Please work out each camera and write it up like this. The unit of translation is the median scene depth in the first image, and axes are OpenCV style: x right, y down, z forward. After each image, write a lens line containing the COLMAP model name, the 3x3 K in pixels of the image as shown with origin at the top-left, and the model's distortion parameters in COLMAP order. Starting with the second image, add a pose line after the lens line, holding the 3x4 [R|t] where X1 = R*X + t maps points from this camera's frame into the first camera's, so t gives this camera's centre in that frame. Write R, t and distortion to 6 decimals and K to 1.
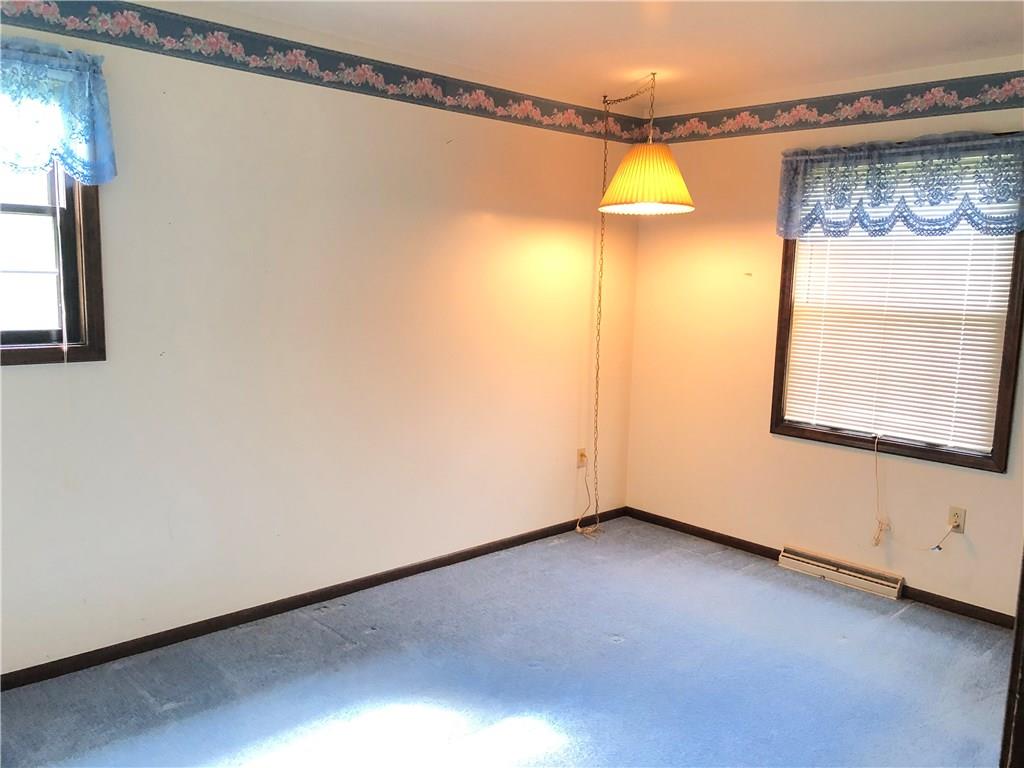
lens RADIAL K [[837.1, 0, 520.7], [0, 837.1, 378.2], [0, 0, 1]] dist [0.025021, -0.012995]
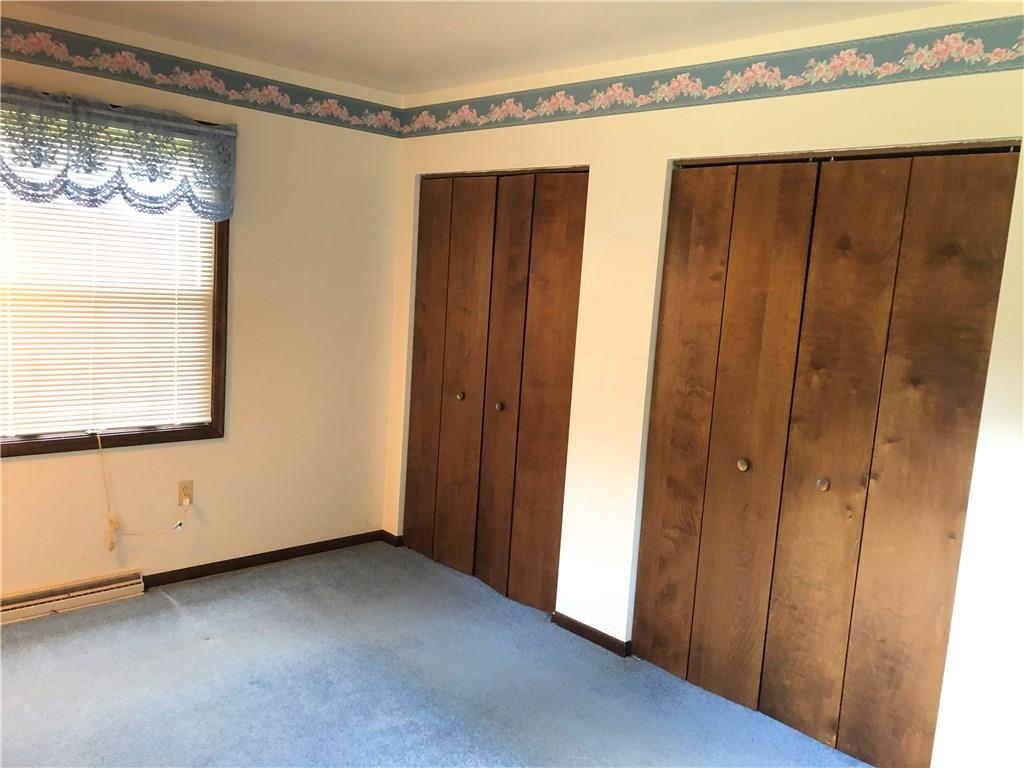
lens RADIAL K [[837.1, 0, 520.4], [0, 837.1, 392.6], [0, 0, 1]] dist [0.025021, -0.012995]
pose [[0.001189, -0.160478, 0.987039, -0.473348], [0.066290, 0.984881, 0.160047, -0.089661], [-0.997800, 0.065241, 0.011809, 0.557144]]
